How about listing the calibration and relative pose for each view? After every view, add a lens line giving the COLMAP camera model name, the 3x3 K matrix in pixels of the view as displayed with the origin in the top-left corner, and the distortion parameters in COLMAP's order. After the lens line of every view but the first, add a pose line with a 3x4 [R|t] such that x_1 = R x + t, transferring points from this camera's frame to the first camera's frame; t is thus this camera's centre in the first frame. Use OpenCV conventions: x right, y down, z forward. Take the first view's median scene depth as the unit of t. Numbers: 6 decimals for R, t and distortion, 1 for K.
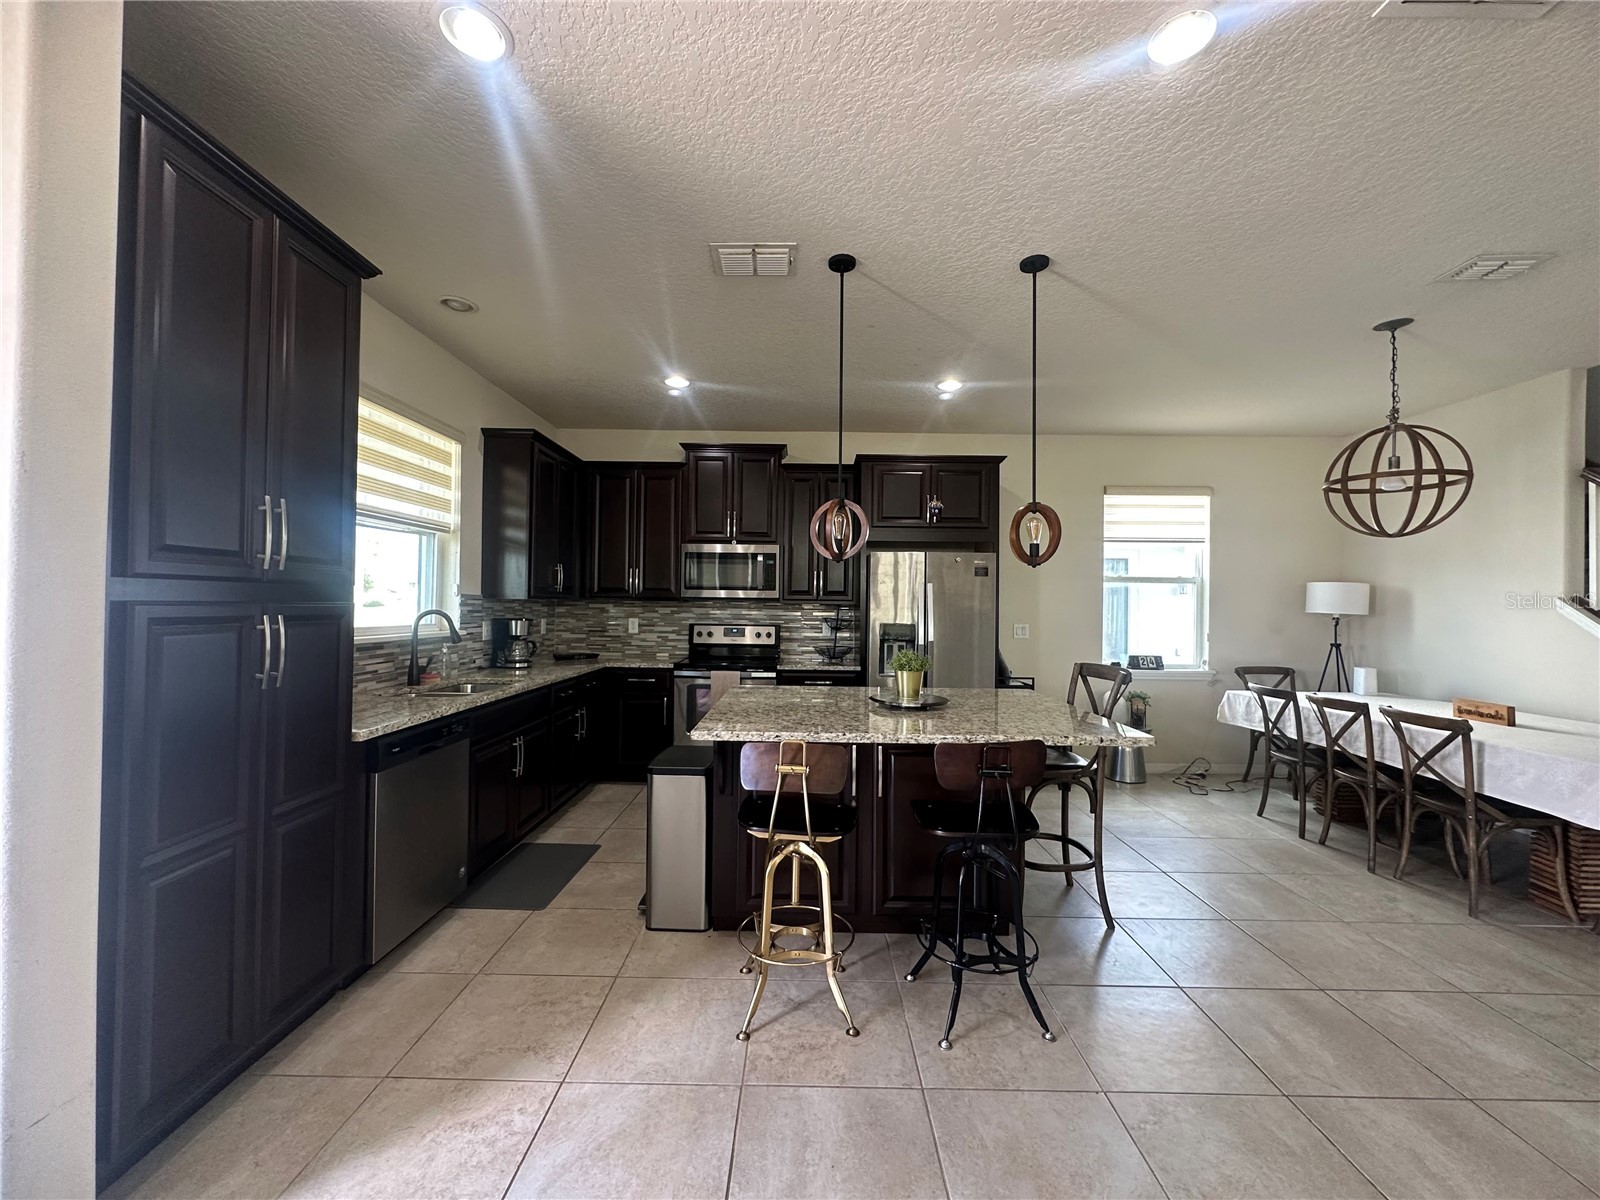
lens RADIAL K [[637.6, 0, 798.3], [0, 637.6, 596.6], [0, 0, 1]] dist [-0.001947, -0.000220]
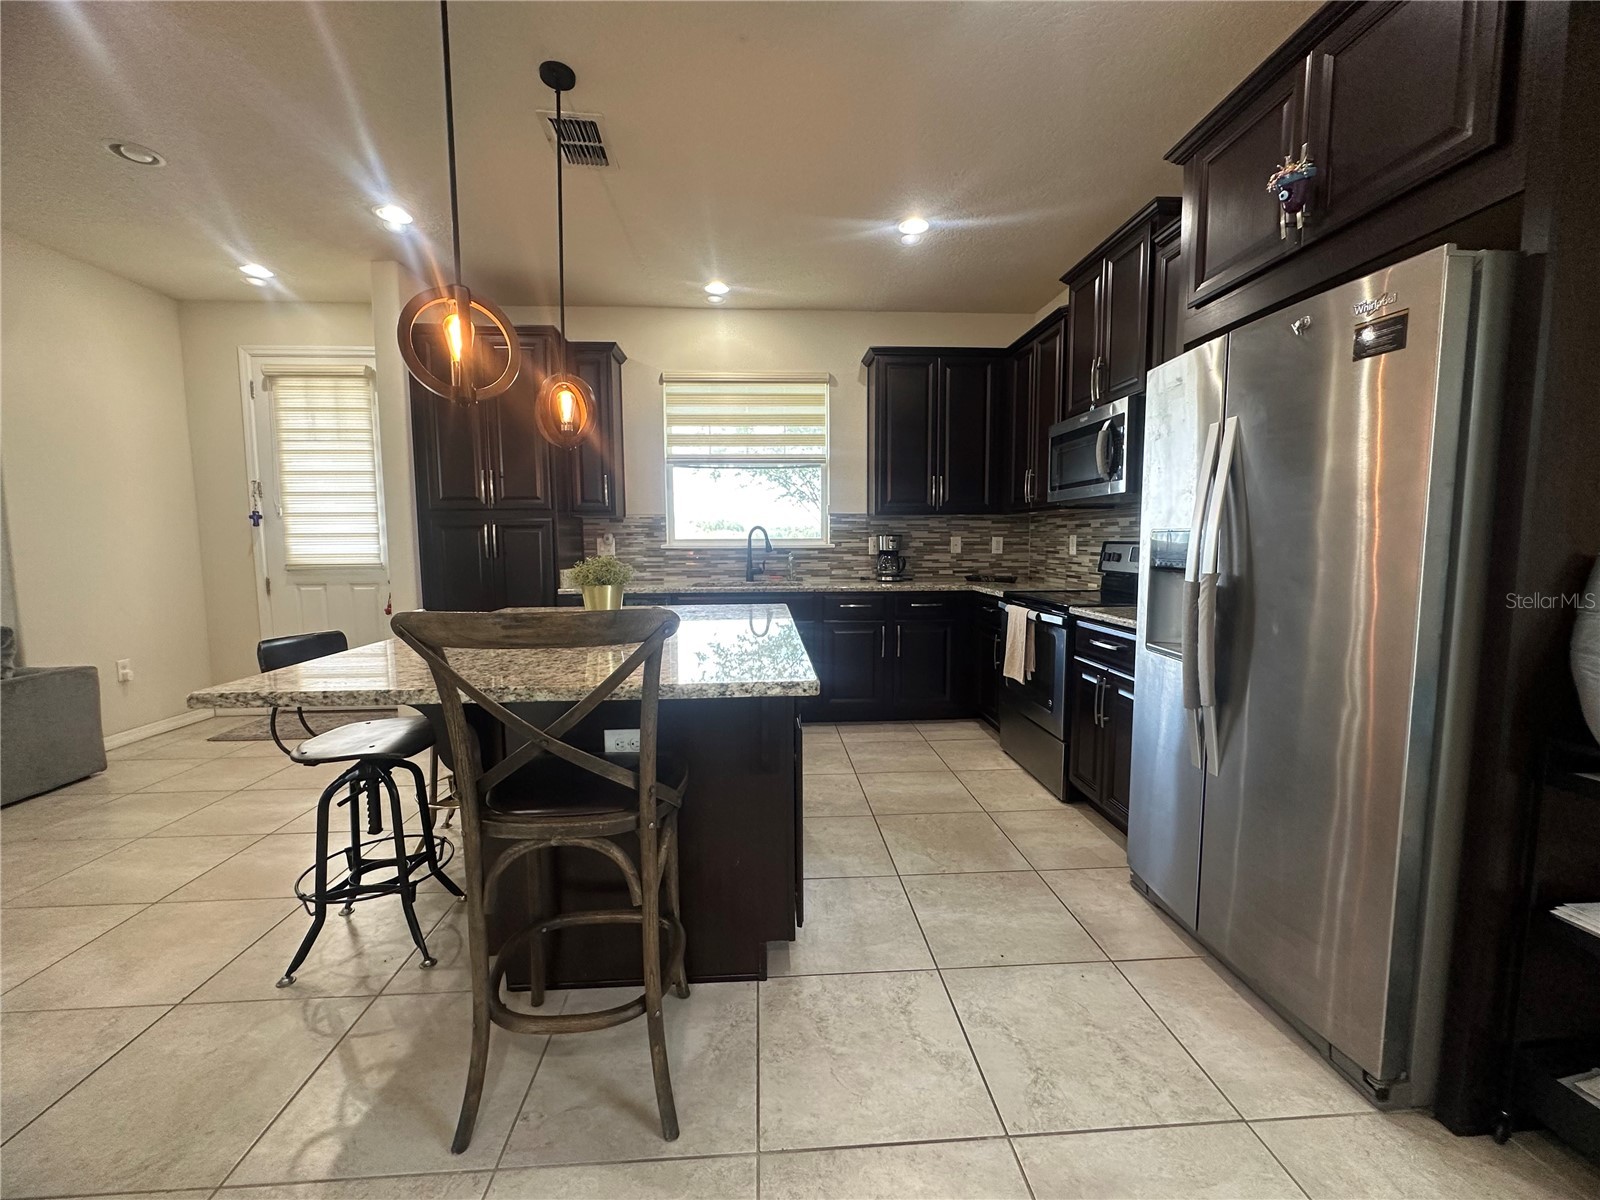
lens RADIAL K [[637.6, 0, 798.3], [0, 637.6, 596.6], [0, 0, 1]] dist [-0.001947, -0.000220]
pose [[0.073023, 0.076959, -0.994357, 0.559644], [0.019438, 0.996719, 0.078569, 0.047911], [0.997141, -0.025066, 0.071287, 0.726599]]
